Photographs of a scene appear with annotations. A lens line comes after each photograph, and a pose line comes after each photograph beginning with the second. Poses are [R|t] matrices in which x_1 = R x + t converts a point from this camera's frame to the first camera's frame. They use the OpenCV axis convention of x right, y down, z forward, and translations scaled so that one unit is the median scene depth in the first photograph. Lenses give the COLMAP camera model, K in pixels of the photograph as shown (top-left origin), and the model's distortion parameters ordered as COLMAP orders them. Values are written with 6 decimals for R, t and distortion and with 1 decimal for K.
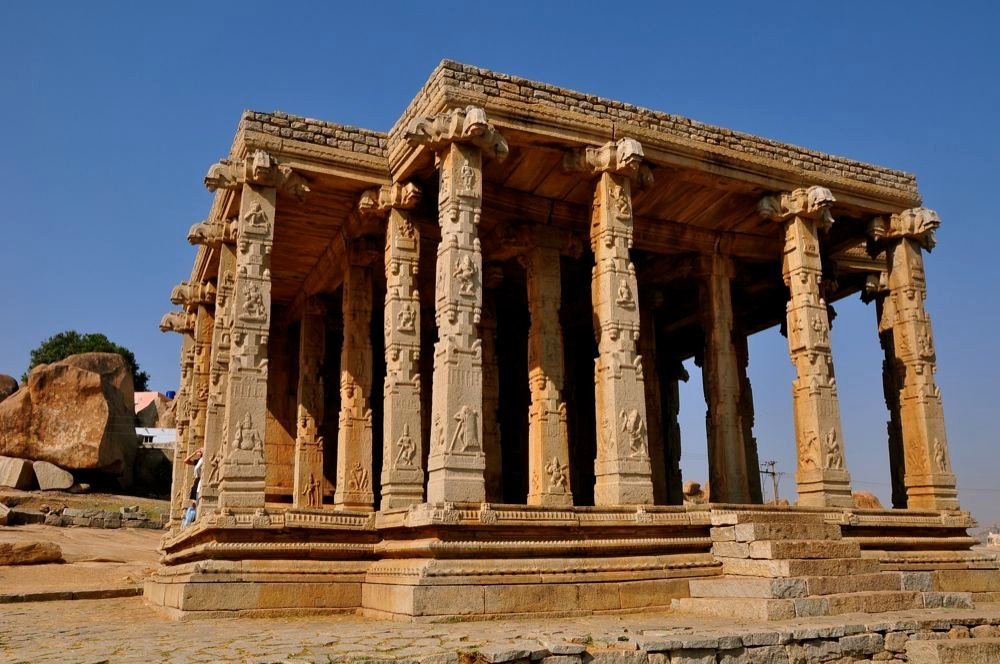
lens RADIAL K [[899.2, 0, 500.0], [0, 899.2, 332.0], [0, 0, 1]] dist [-0.126719, 0.212632]
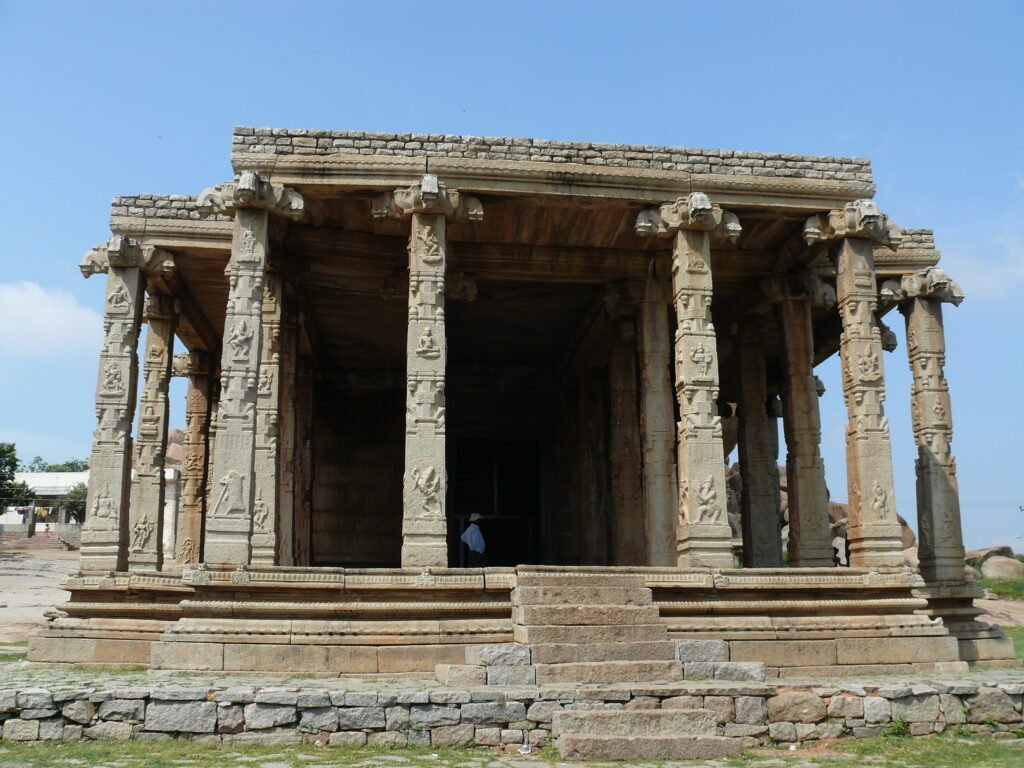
lens RADIAL K [[1059.7, 0, 512.0], [0, 1059.7, 384.0], [0, 0, 1]] dist [-0.223825, 0.266913]
pose [[0.946492, -0.068499, -0.315374, 0.541953], [0.072754, 0.997348, 0.001724, 0.005076], [0.314420, -0.024576, 0.948966, -0.018395]]
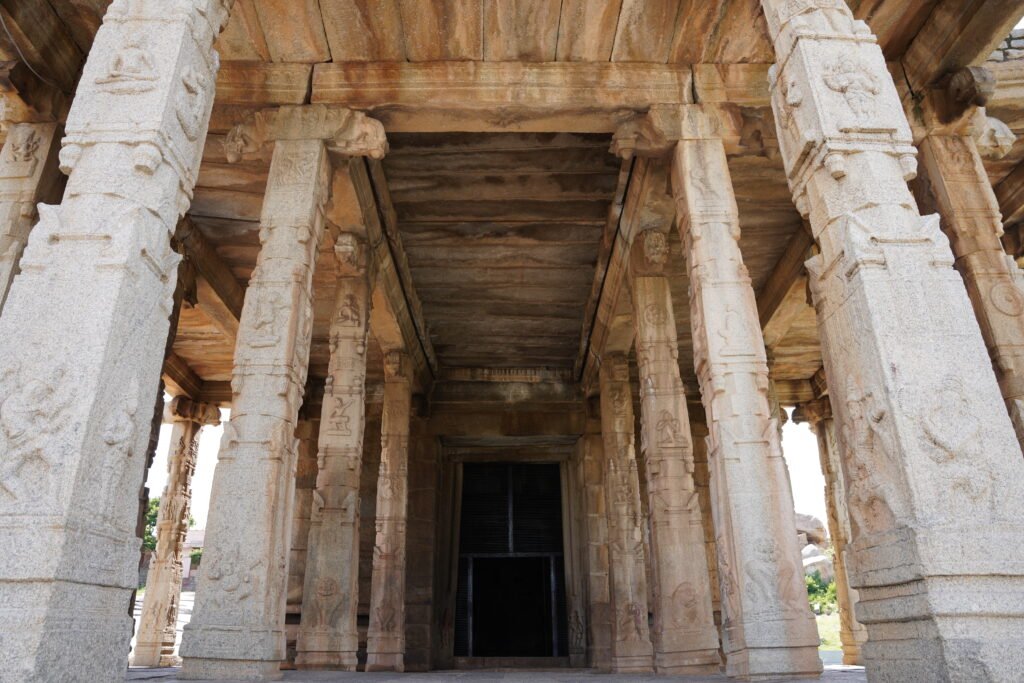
lens RADIAL K [[707.2, 0, 512.0], [0, 707.2, 341.5], [0, 0, 1]] dist [-0.135869, 0.073103]
pose [[0.909470, -0.169837, -0.379500, 0.348039], [0.104162, 0.976728, -0.187488, 0.129850], [0.402511, 0.130985, 0.905995, 0.793478]]
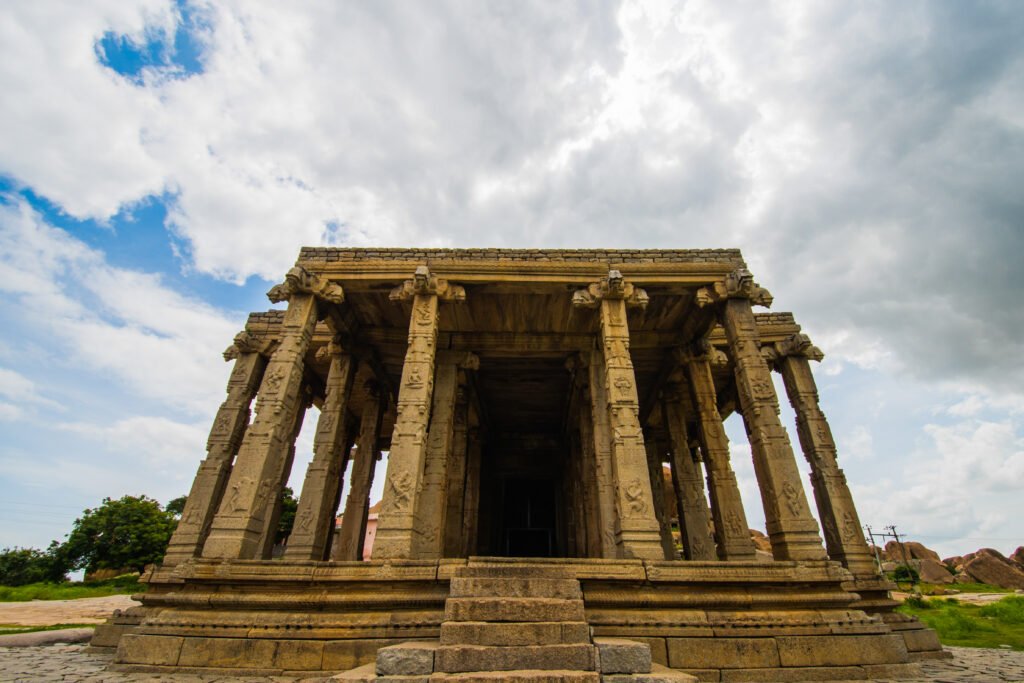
lens RADIAL K [[459.0, 0, 530.3], [0, 459.0, 340.3], [0, 0, 1]] dist [0.010403, -0.022581]
pose [[0.906594, -0.201714, -0.370673, 0.514745], [0.095014, 0.953379, -0.286427, 0.103842], [0.411168, 0.224453, 0.883494, 0.460367]]
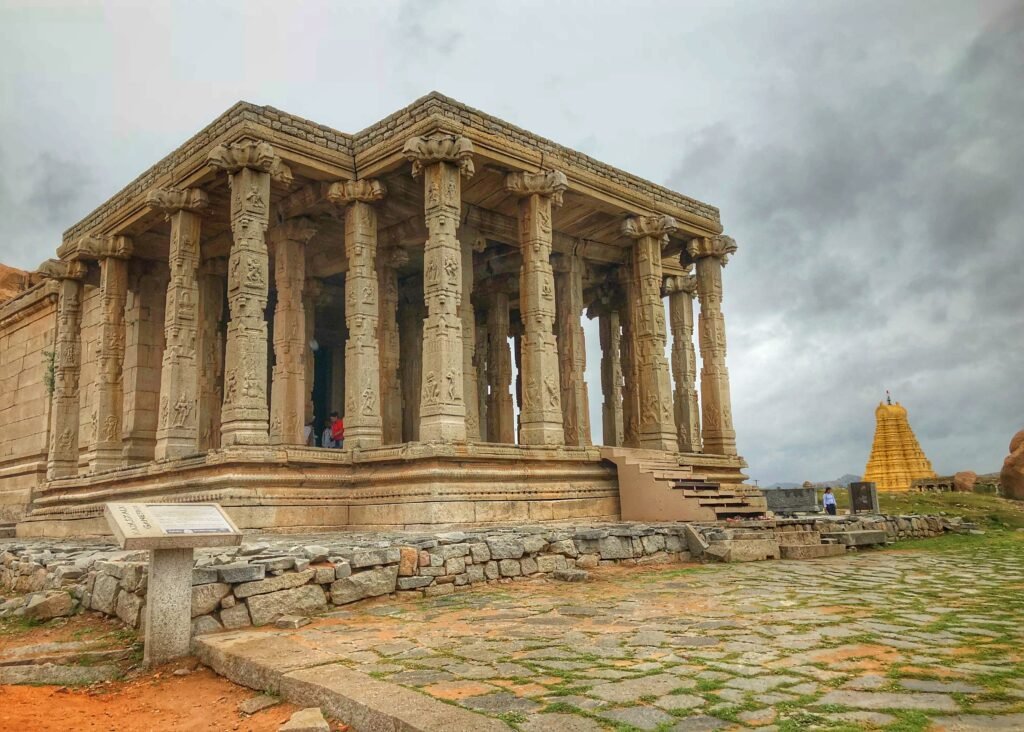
lens RADIAL K [[871.1, 0, 500.1], [0, 871.1, 337.8], [0, 0, 1]] dist [0.086971, -0.001210]
pose [[0.940952, 0.052969, 0.334370, -0.342840], [-0.071061, 0.996583, 0.042100, -0.018173], [-0.330997, -0.063375, 0.941501, -0.197264]]
